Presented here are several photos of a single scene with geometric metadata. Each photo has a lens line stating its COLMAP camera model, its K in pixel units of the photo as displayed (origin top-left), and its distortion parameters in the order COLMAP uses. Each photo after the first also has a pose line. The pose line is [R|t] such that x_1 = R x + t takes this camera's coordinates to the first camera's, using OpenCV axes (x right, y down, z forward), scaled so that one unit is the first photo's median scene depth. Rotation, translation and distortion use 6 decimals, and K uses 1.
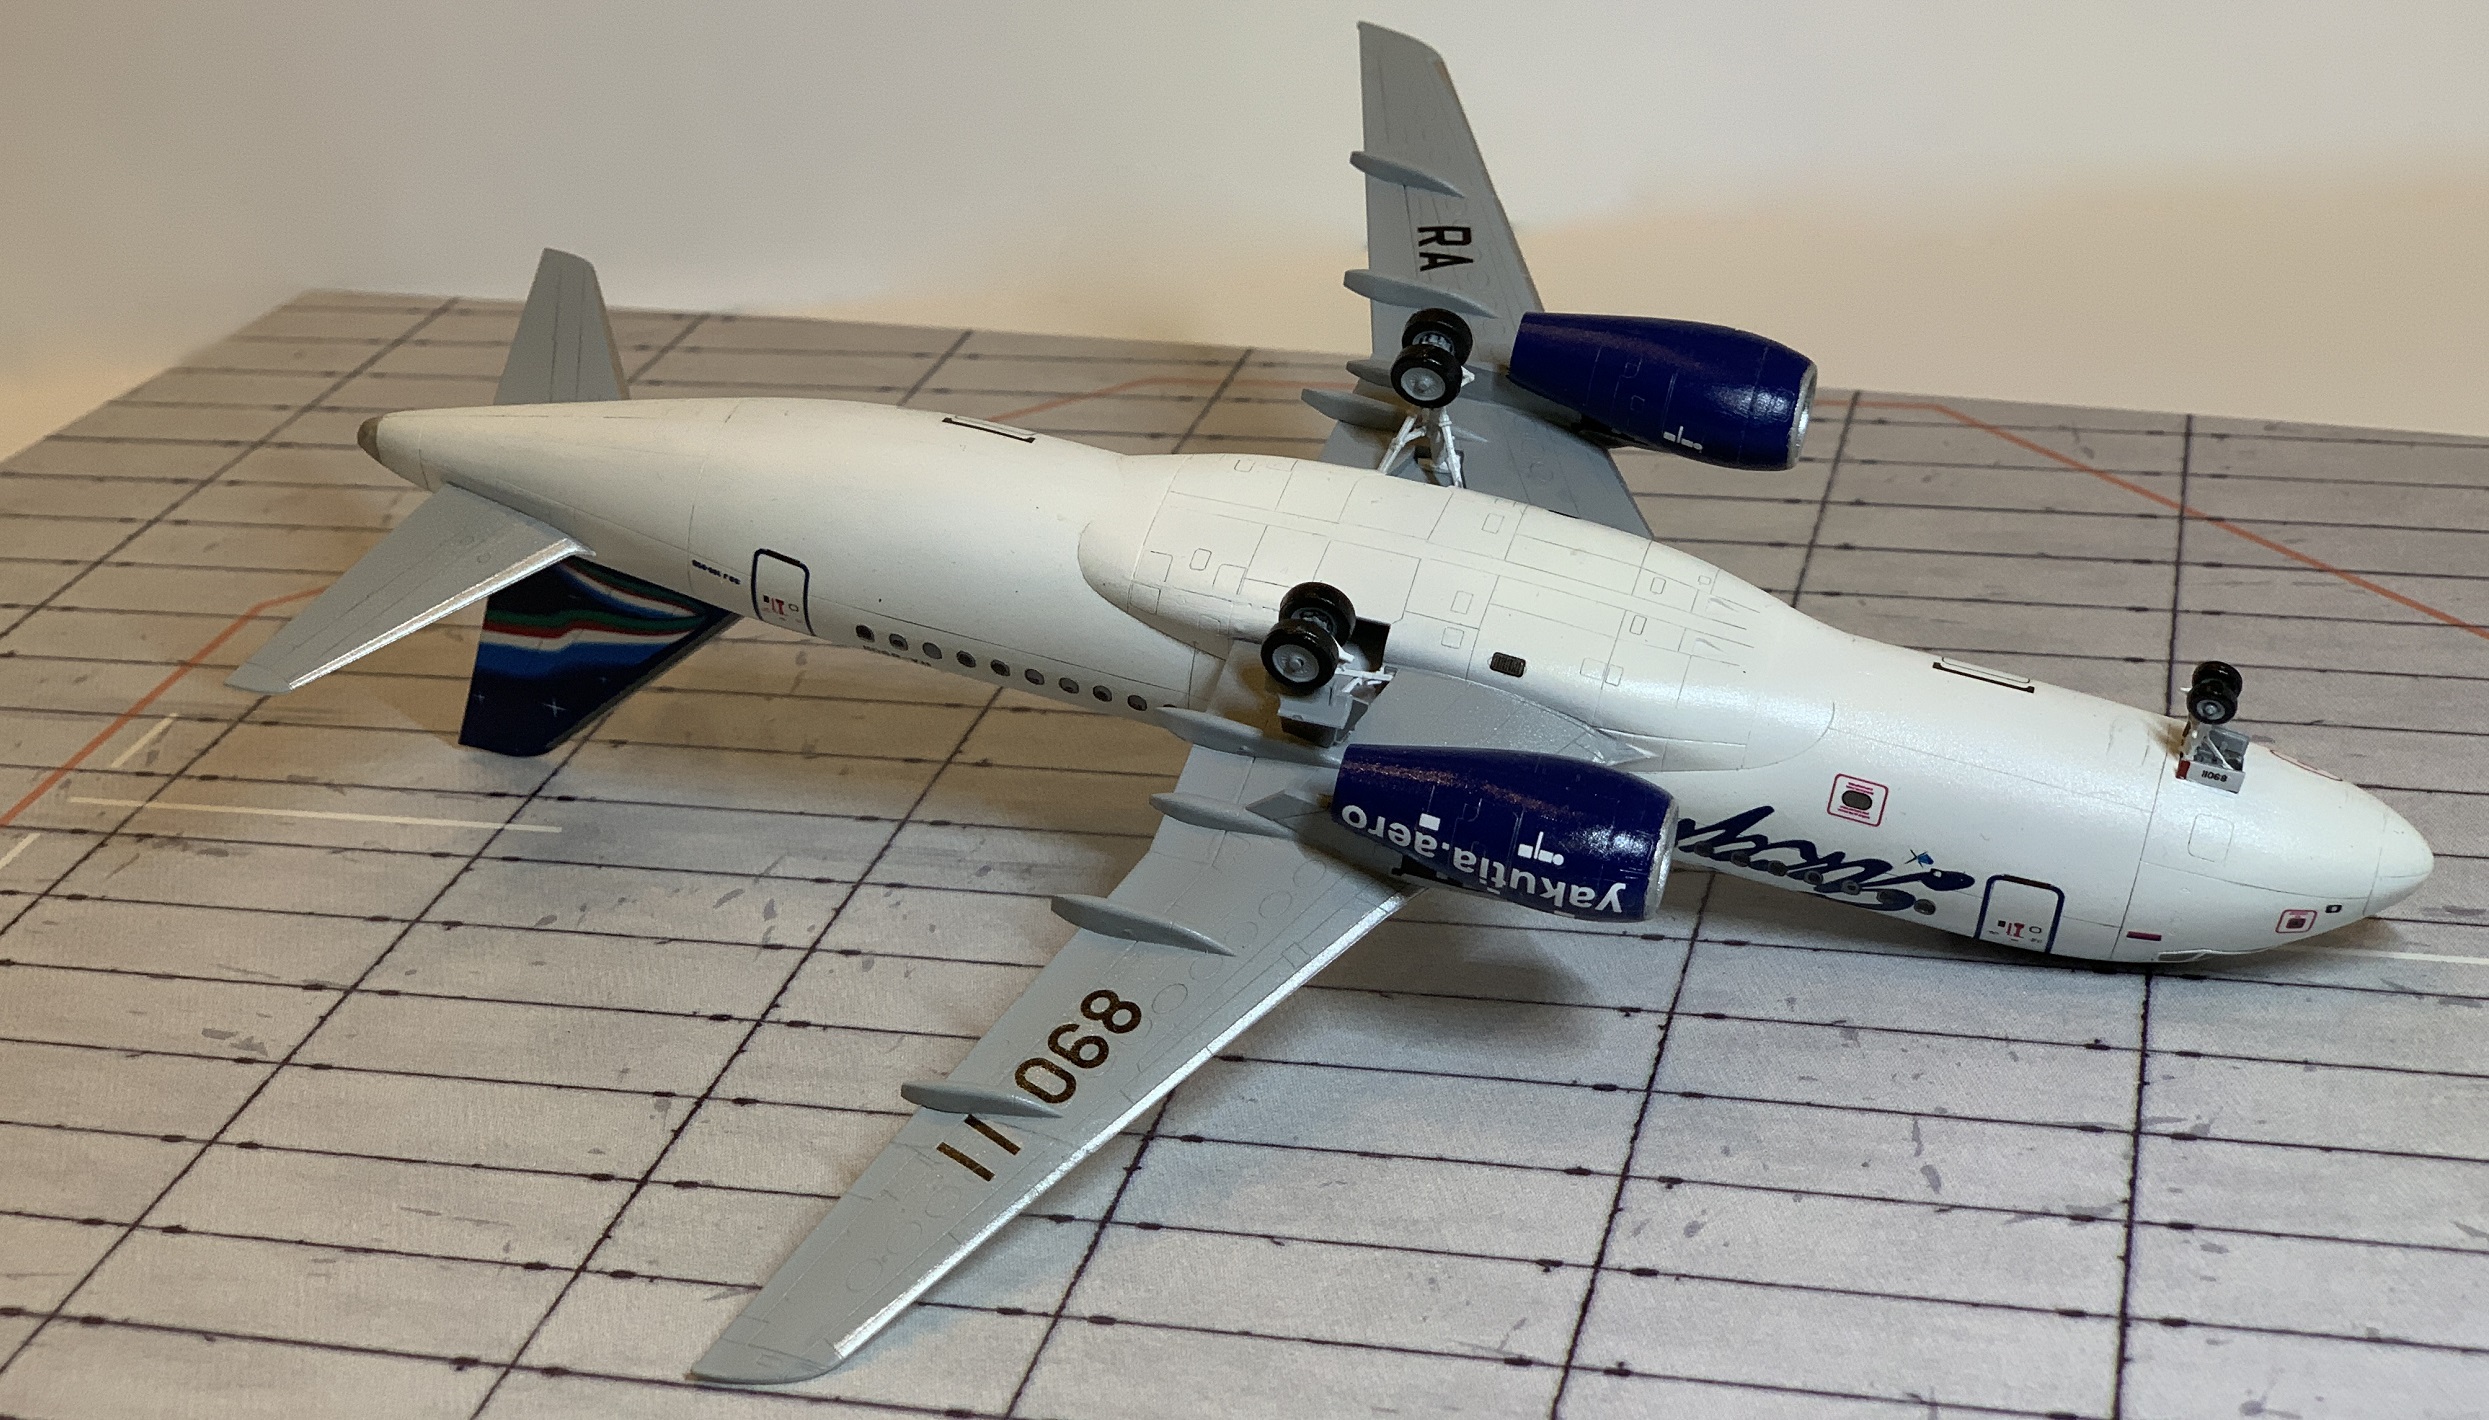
lens RADIAL K [[3795.7, 0, 1244.5], [0, 3795.7, 710.0], [0, 0, 1]] dist [-0.031578, 0.089875]
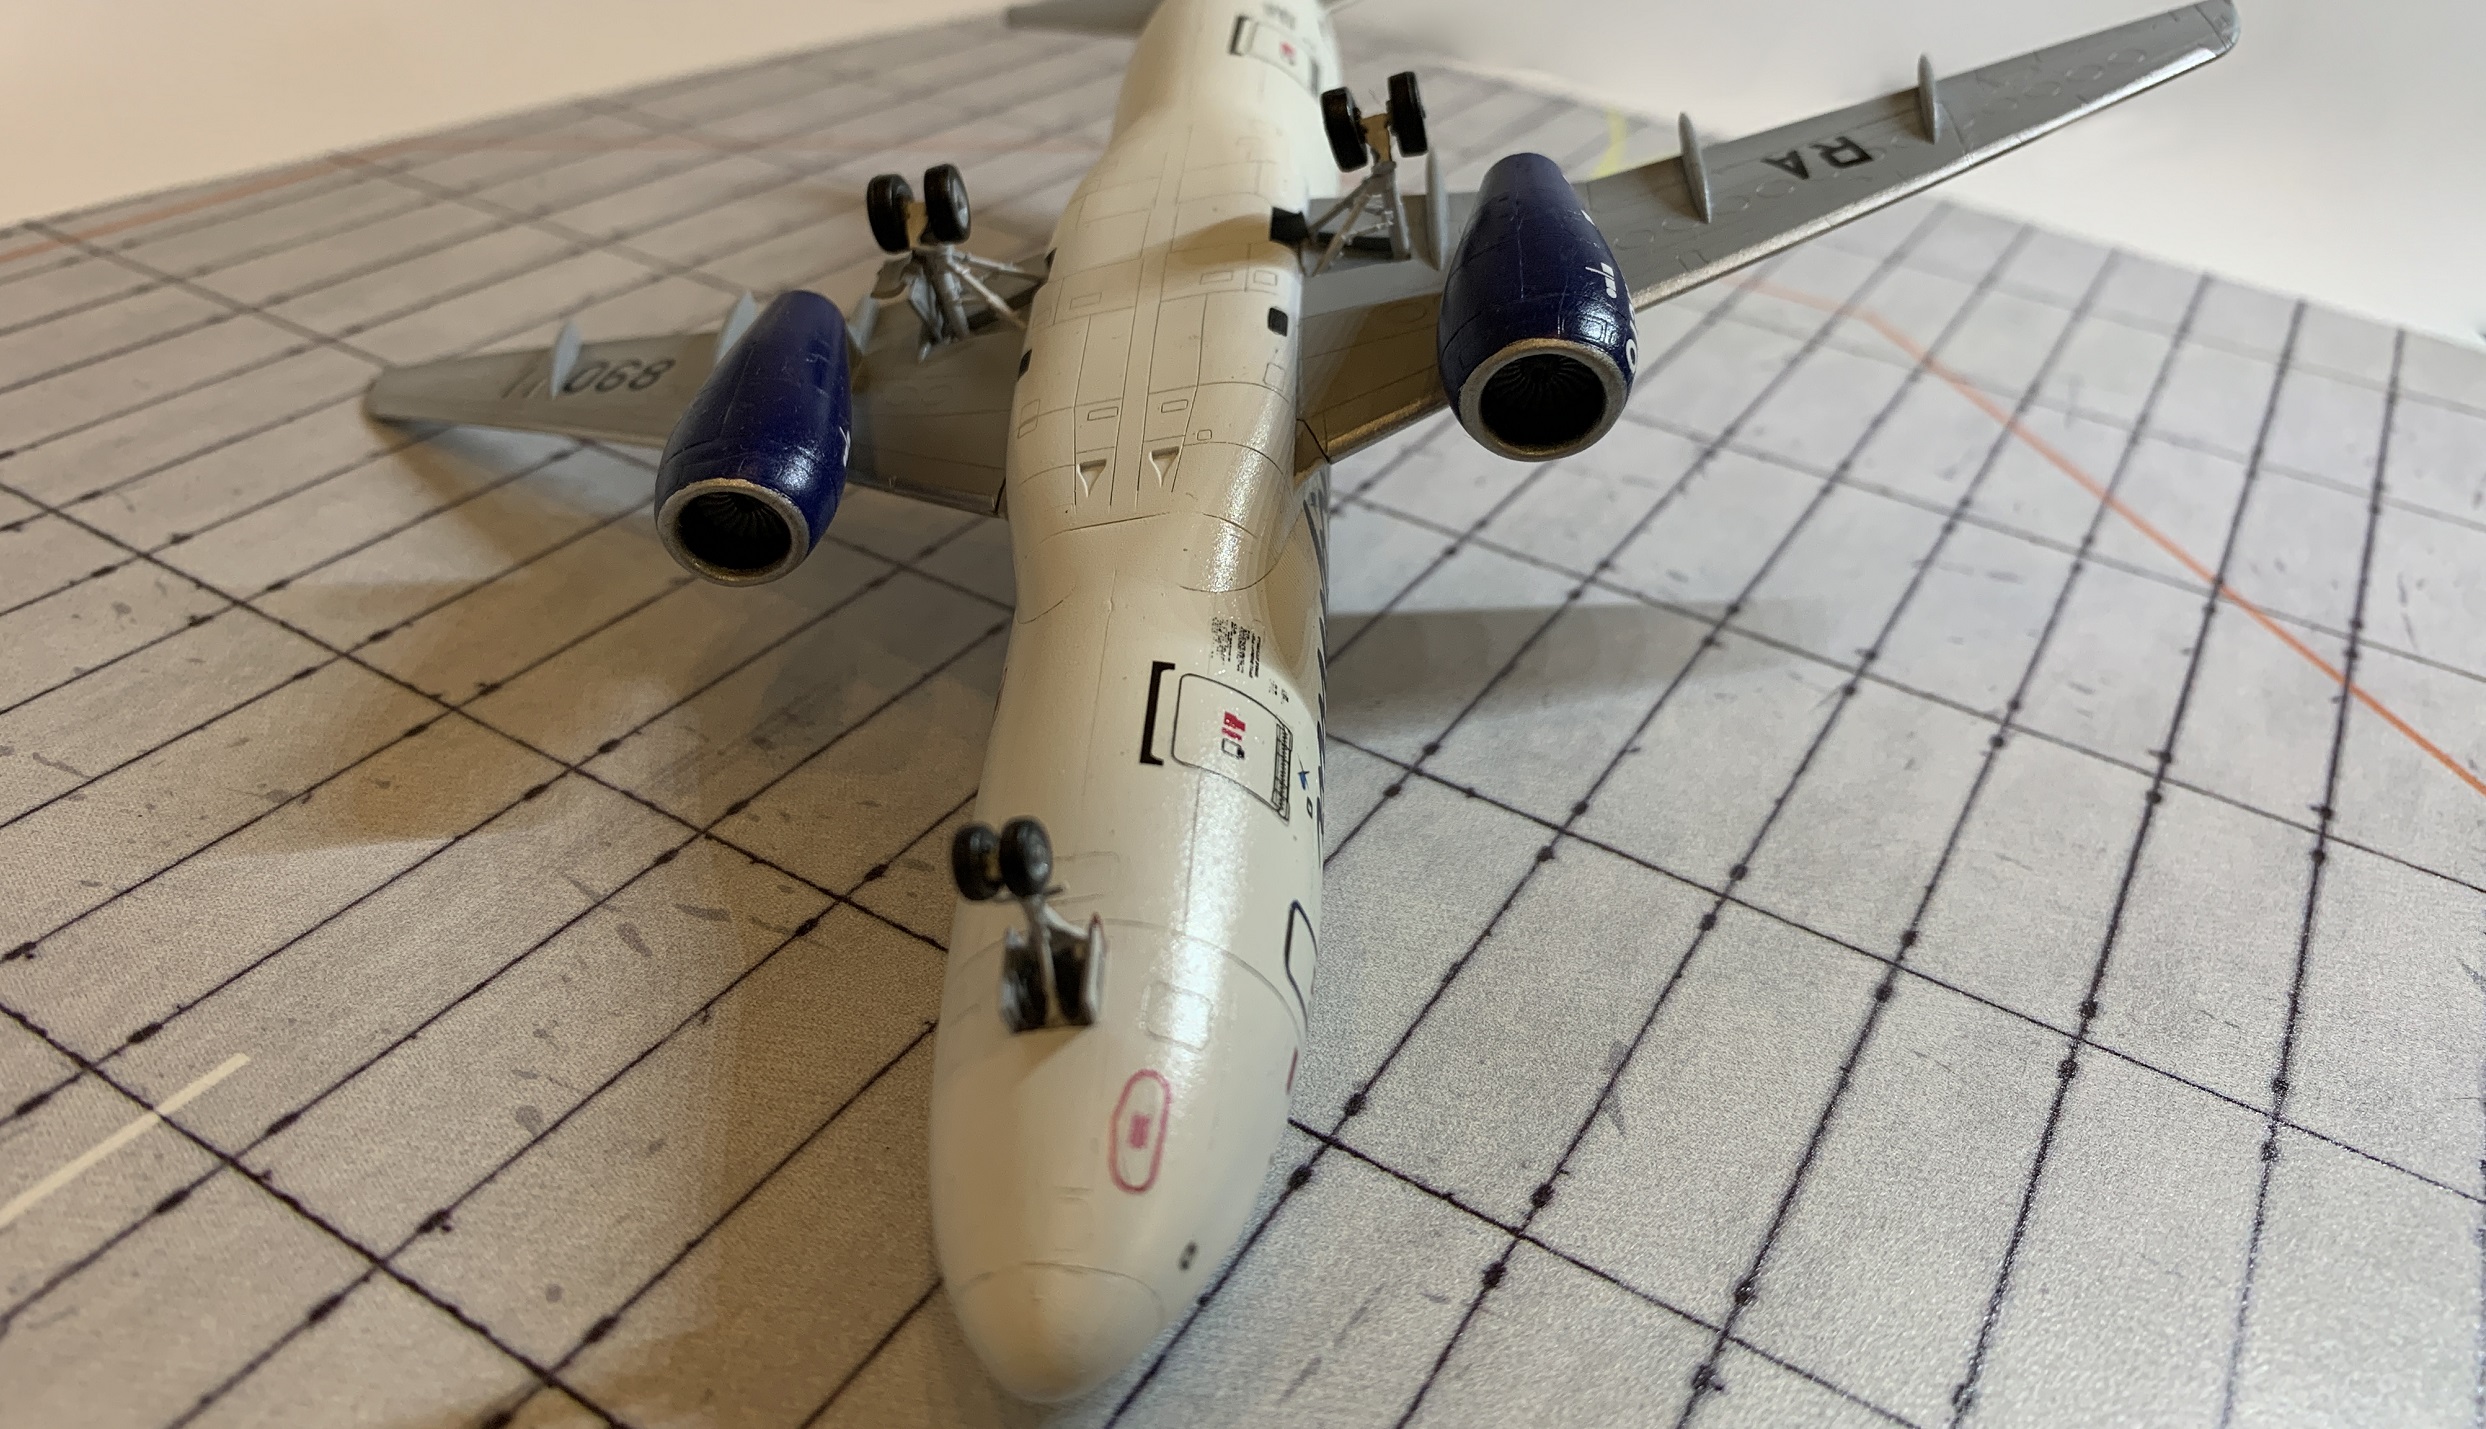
lens RADIAL K [[1946.3, 0, 1231.2], [0, 1946.3, 638.6], [0, 0, 1]] dist [-0.019516, -0.006569]
pose [[0.272605, -0.437711, 0.856794, -0.471345], [0.311927, 0.882629, 0.351664, -0.114533], [-0.910158, 0.171392, 0.377143, 0.875724]]
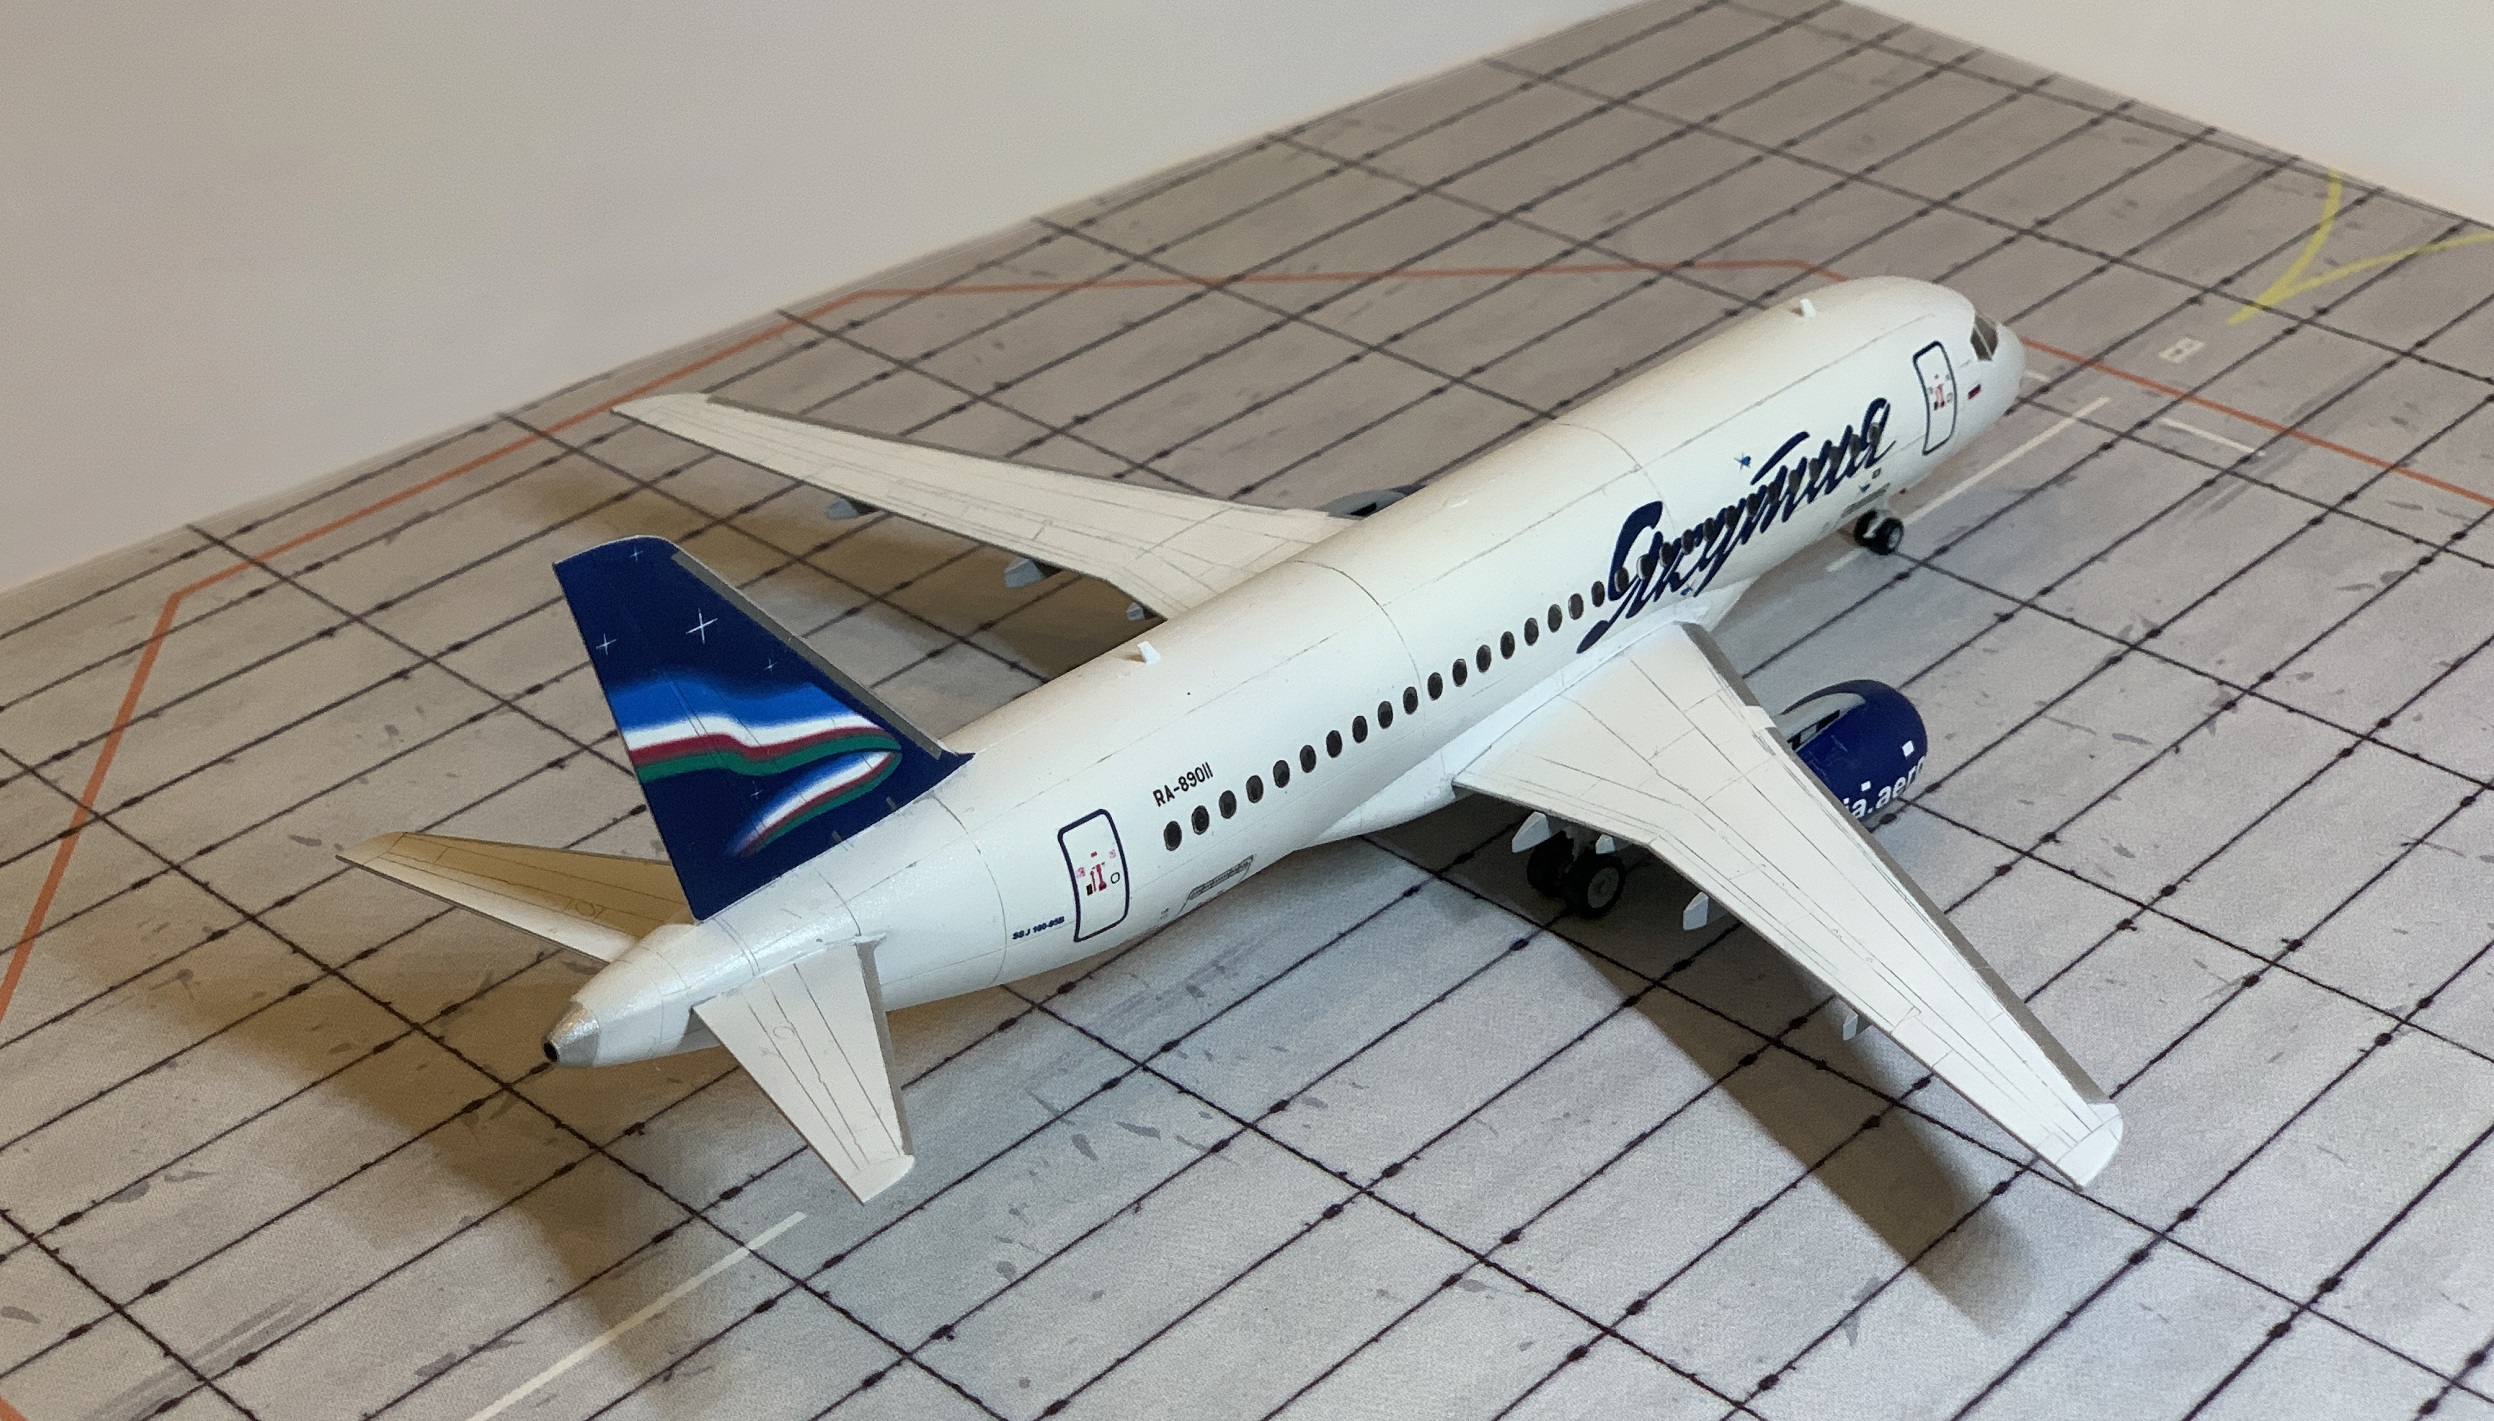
lens RADIAL K [[3803.4, 0, 1247.0], [0, 3803.4, 710.5], [0, 0, 1]] dist [-0.031578, 0.089875]
pose [[0.488936, -0.421987, 0.763458, -0.907516], [0.365124, 0.893850, 0.260225, -0.315298], [-0.792228, 0.151523, 0.591113, 0.485501]]
